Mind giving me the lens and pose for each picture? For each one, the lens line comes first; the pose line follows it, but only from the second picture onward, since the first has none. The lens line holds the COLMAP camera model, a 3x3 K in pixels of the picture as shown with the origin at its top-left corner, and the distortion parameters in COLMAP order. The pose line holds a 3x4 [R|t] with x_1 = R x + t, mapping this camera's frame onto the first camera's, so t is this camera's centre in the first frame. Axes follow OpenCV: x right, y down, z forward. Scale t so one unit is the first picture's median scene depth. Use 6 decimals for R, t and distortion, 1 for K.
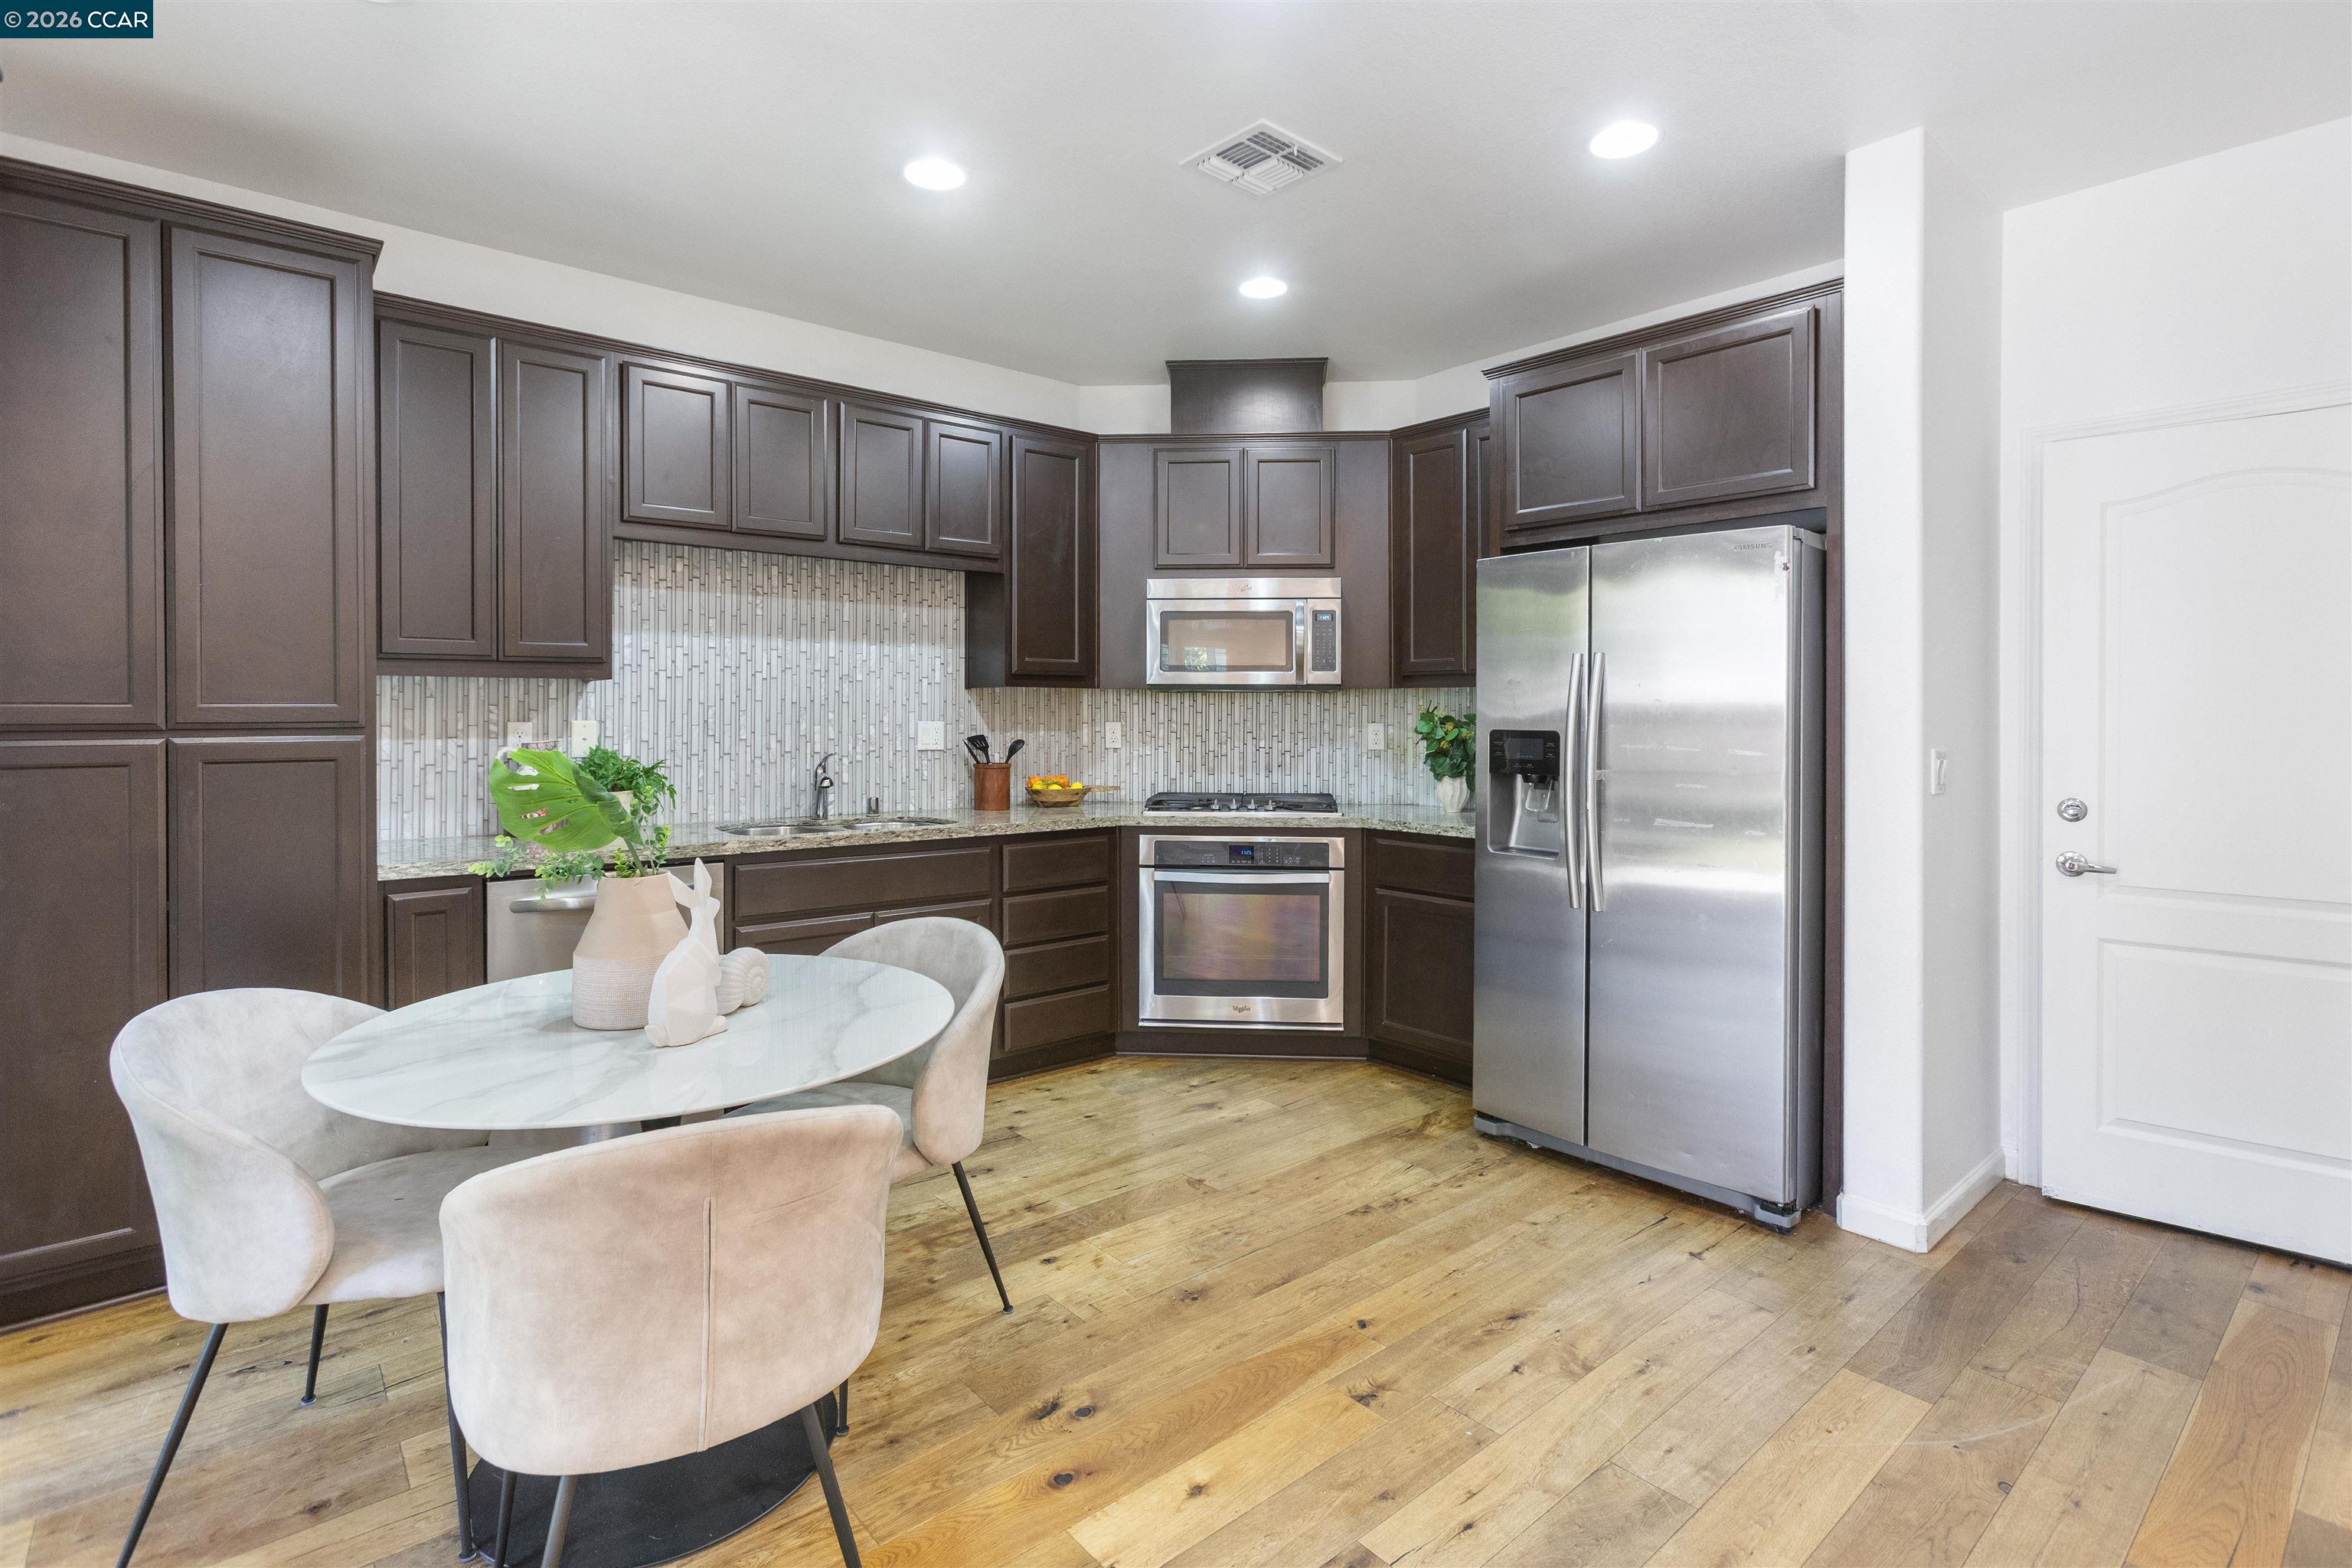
lens RADIAL K [[1132.2, 0, 1177.3], [0, 1132.2, 717.8], [0, 0, 1]] dist [-0.033567, 0.000128]
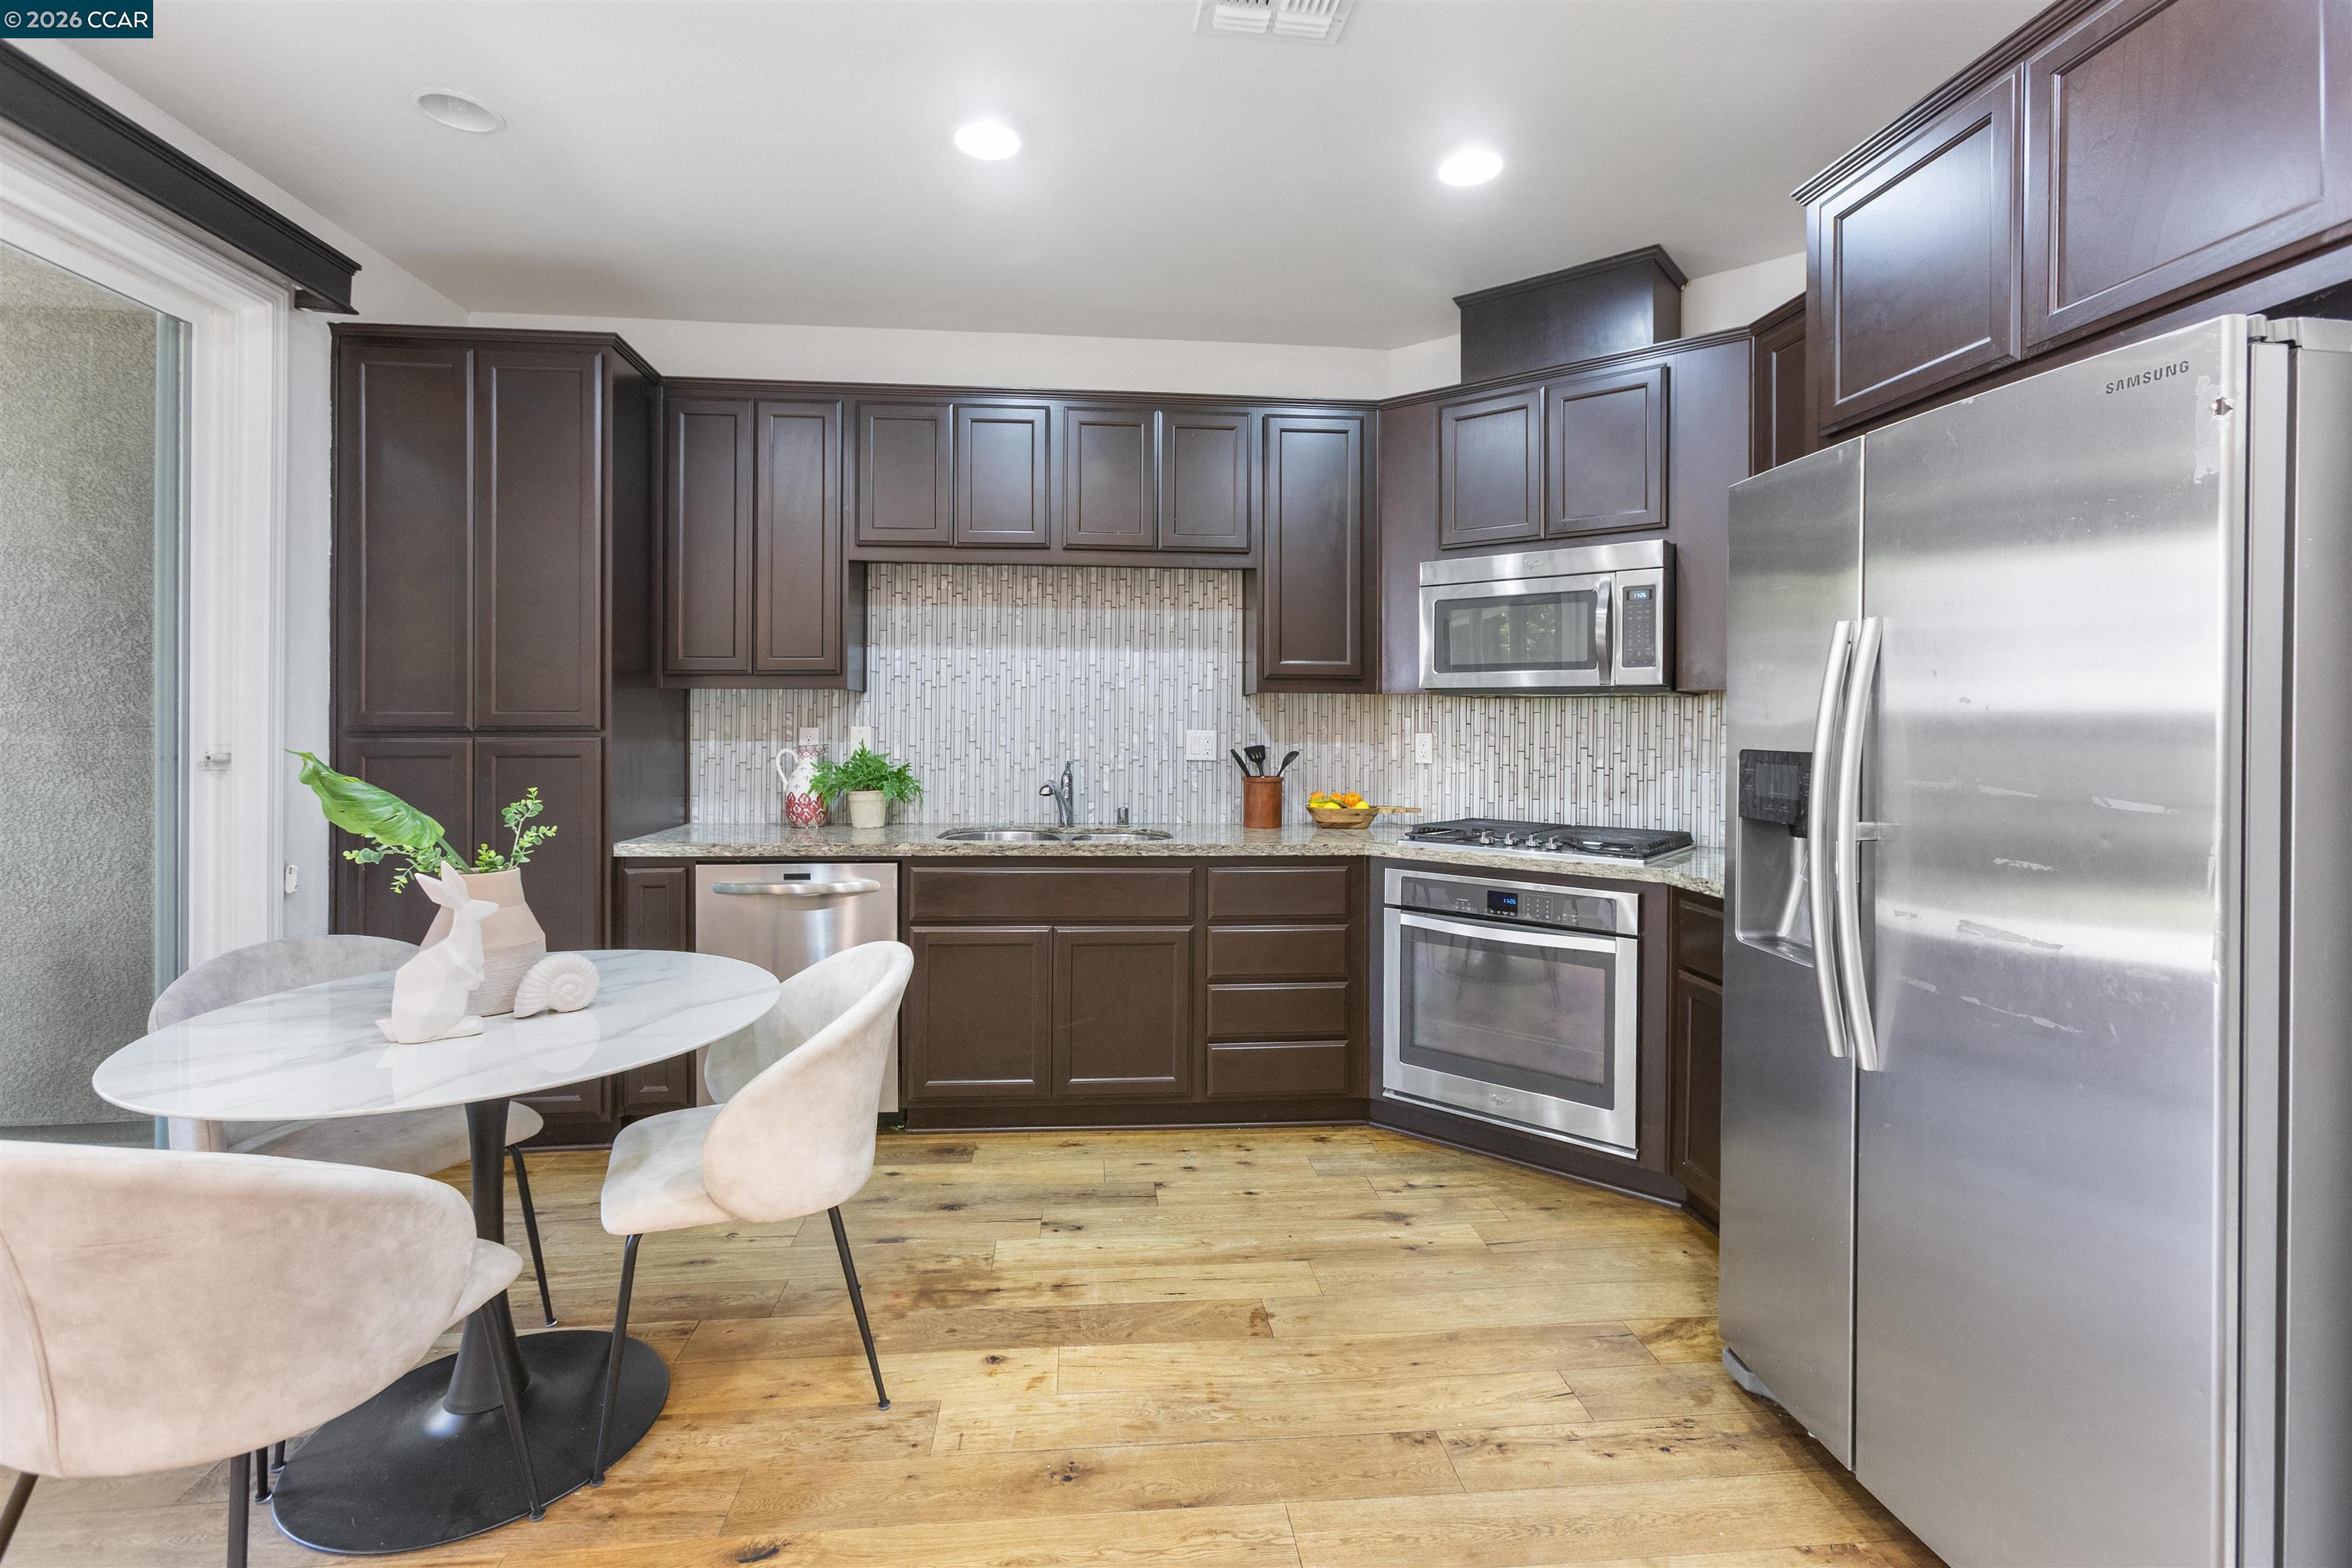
lens RADIAL K [[1070.1, 0, 1171.3], [0, 1070.1, 720.1], [0, 0, 1]] dist [-0.031223, 0.016167]
pose [[0.816069, 0.003406, -0.577945, 0.298513], [-0.007016, 0.999967, -0.004014, -0.001676], [0.577912, 0.007330, 0.816066, 0.267640]]
